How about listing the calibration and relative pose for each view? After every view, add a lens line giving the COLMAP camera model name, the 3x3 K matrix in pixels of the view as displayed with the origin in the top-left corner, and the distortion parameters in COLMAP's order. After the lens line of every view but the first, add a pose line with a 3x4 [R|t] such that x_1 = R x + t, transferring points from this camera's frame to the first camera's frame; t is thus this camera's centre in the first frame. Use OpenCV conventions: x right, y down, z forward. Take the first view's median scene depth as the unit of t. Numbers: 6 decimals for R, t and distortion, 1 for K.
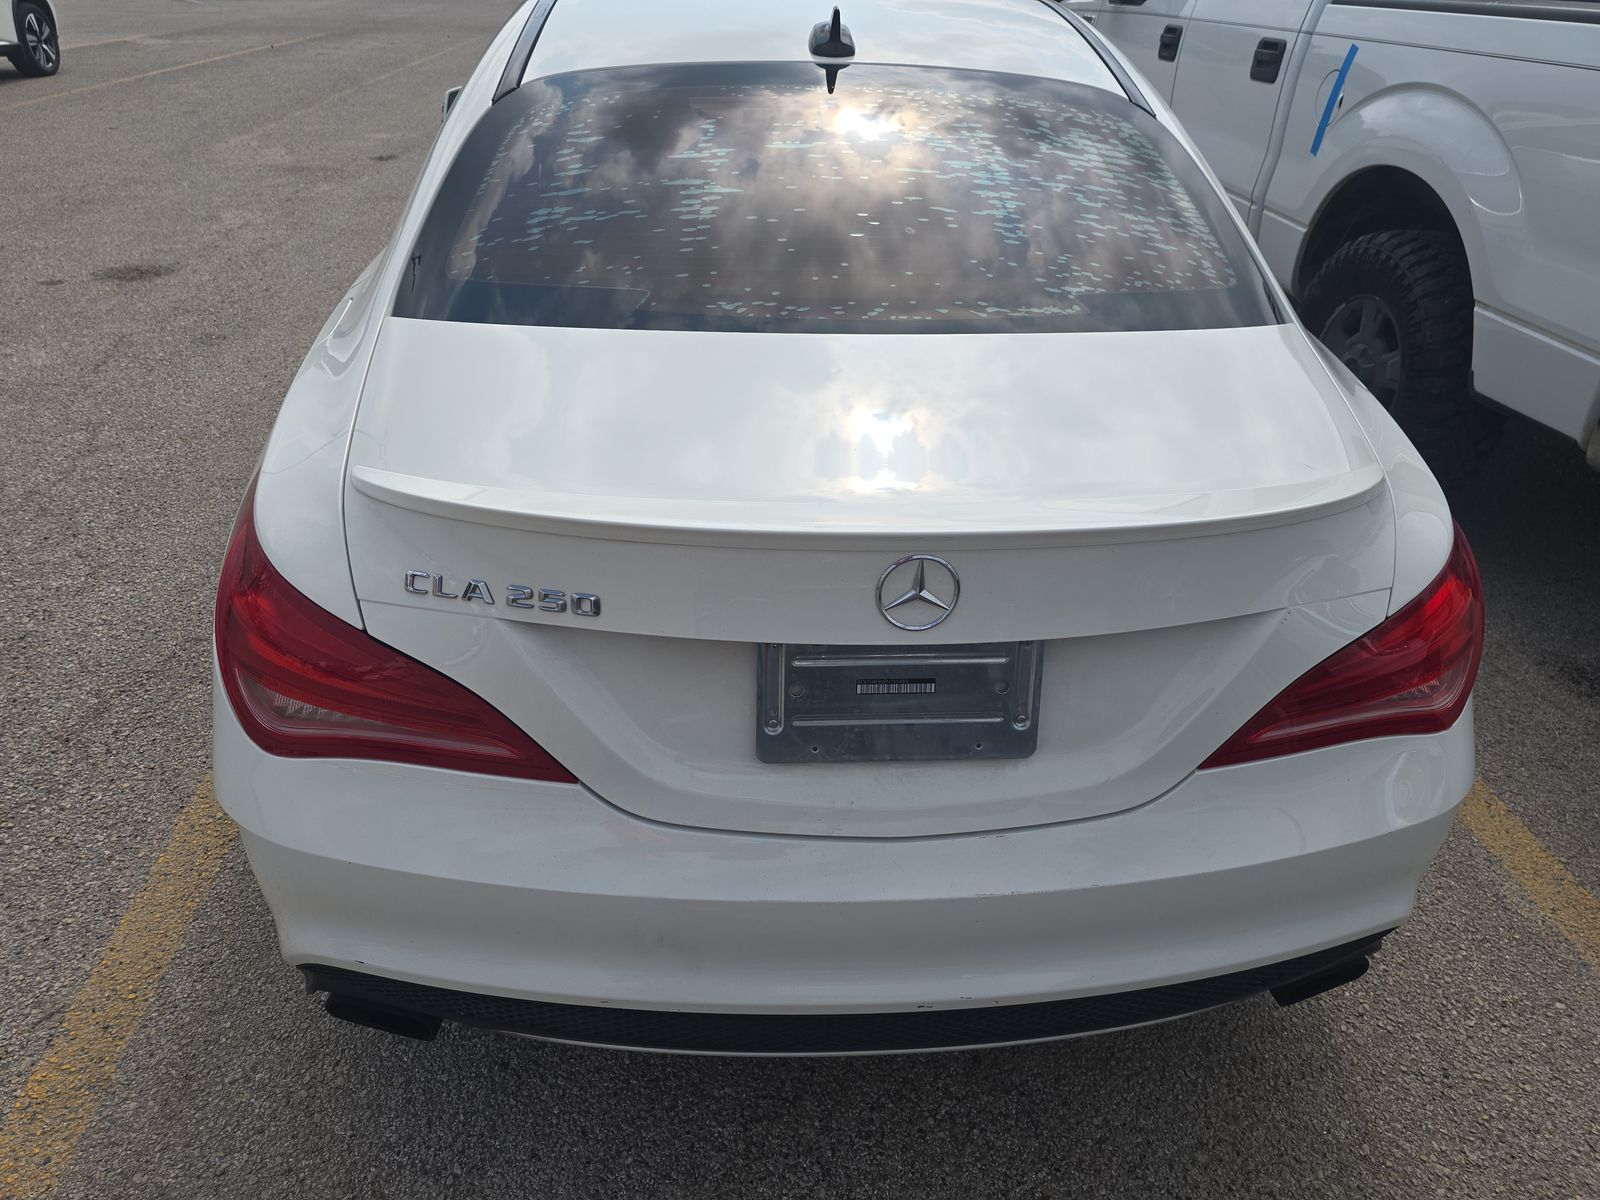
lens RADIAL K [[1065.3, 0, 800.0], [0, 1065.3, 600.0], [0, 0, 1]] dist [0.038937, -0.038672]
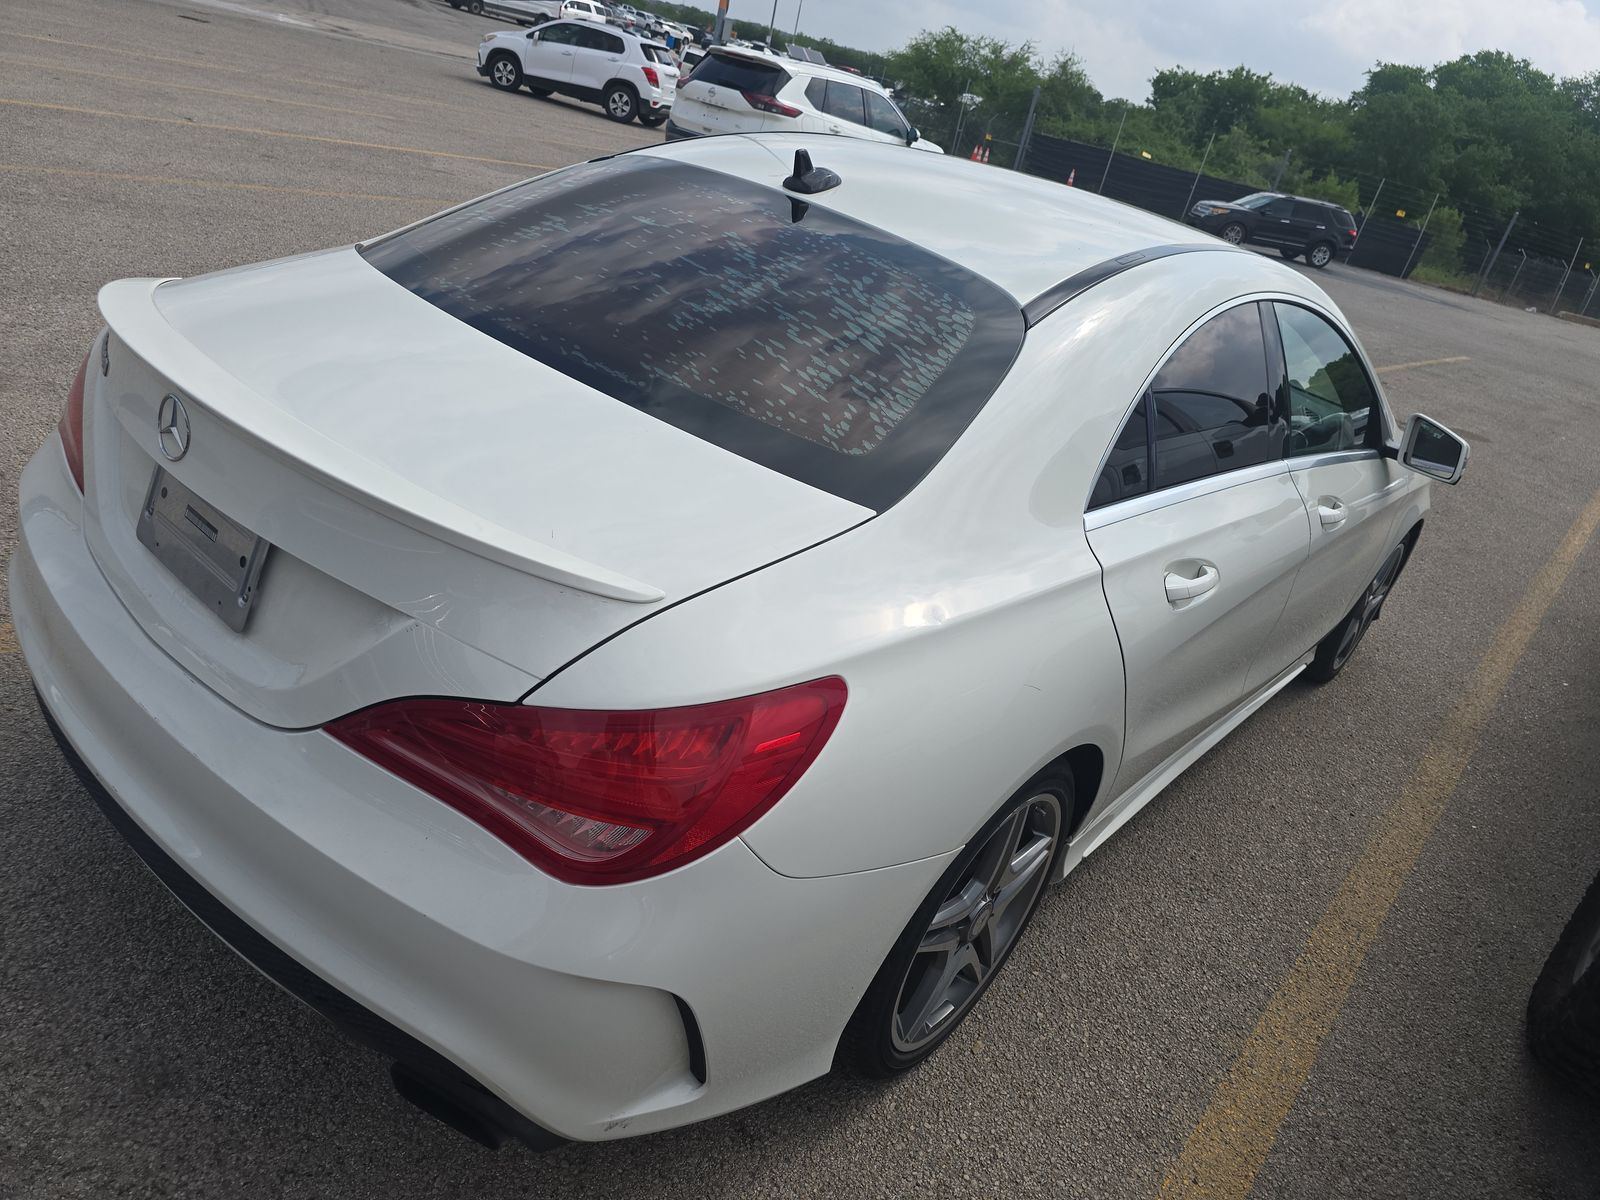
lens RADIAL K [[1065.3, 0, 800.0], [0, 1065.3, 600.0], [0, 0, 1]] dist [0.038937, -0.038672]
pose [[0.705337, 0.449825, -0.547866, 0.952274], [-0.546924, 0.837012, -0.016896, -0.145950], [0.450971, 0.311558, 0.836395, 0.230311]]
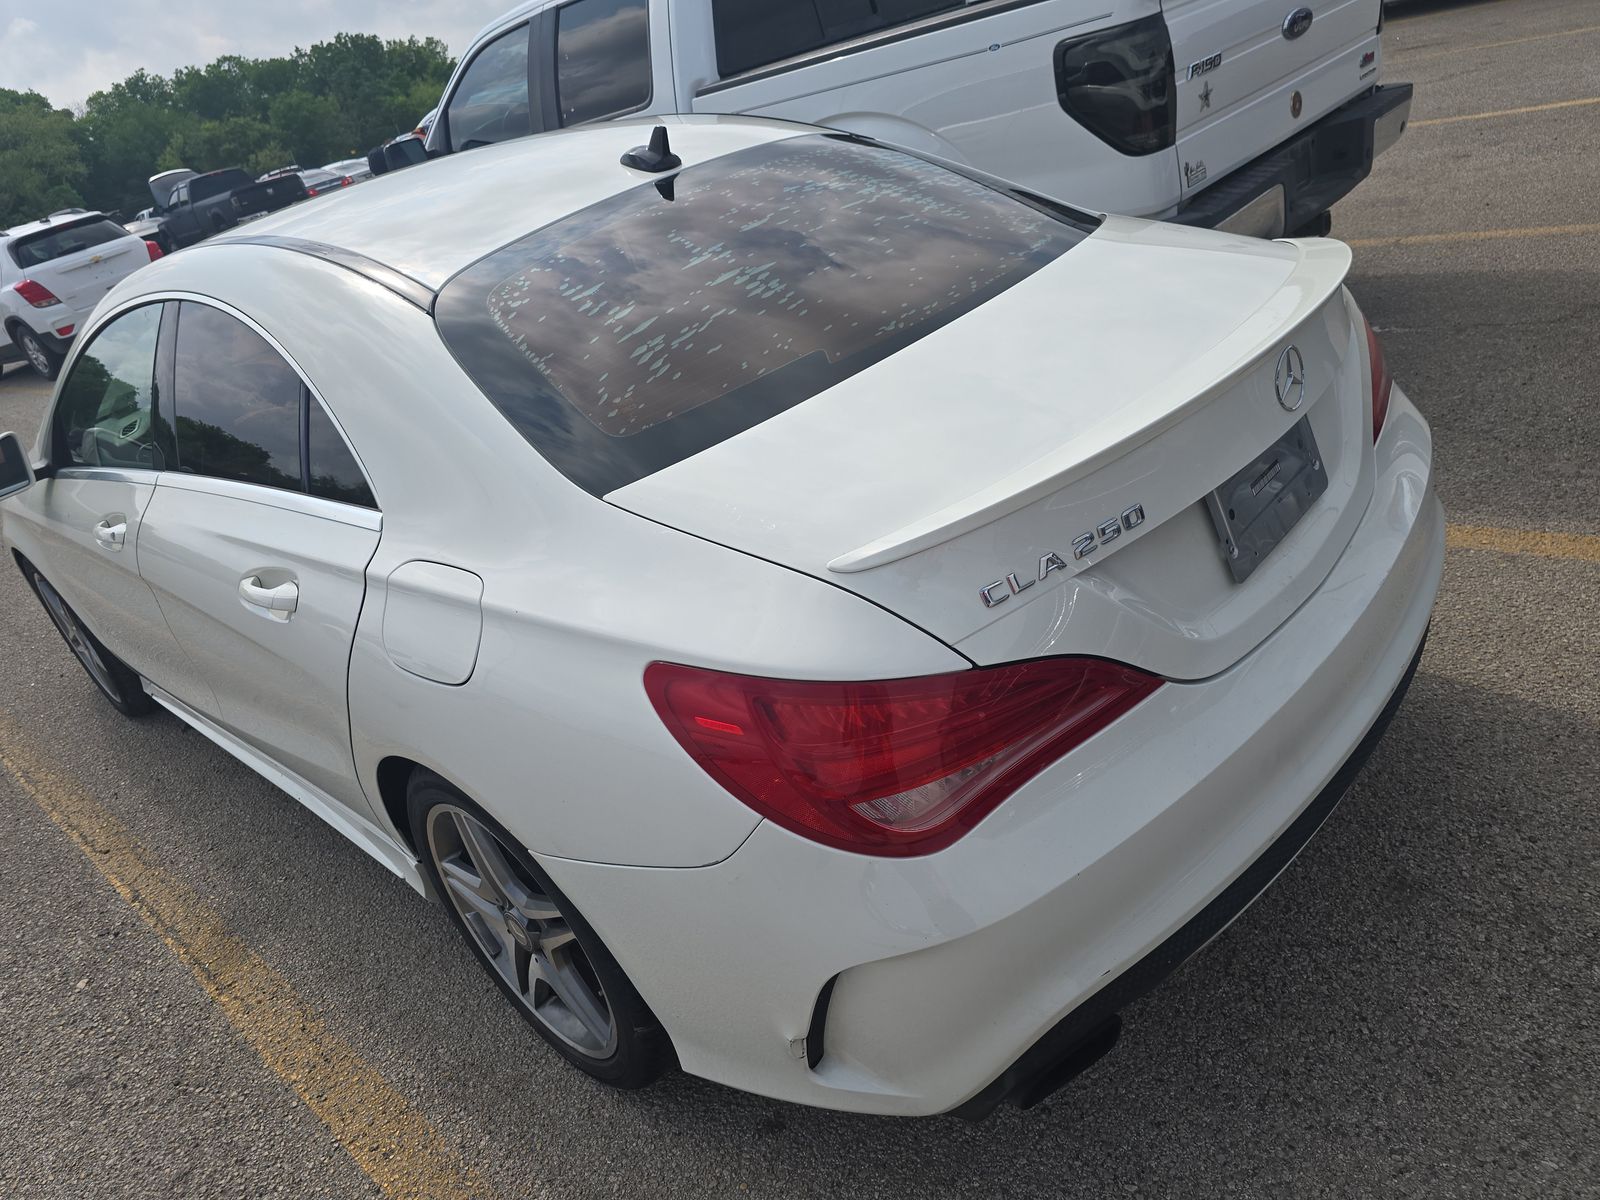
lens RADIAL K [[1065.3, 0, 800.0], [0, 1065.3, 600.0], [0, 0, 1]] dist [0.038937, -0.038672]
pose [[0.702375, -0.498950, 0.507660, -0.769394], [0.568742, 0.822242, 0.021250, -0.106891], [-0.428022, 0.273801, 0.861296, 0.137189]]
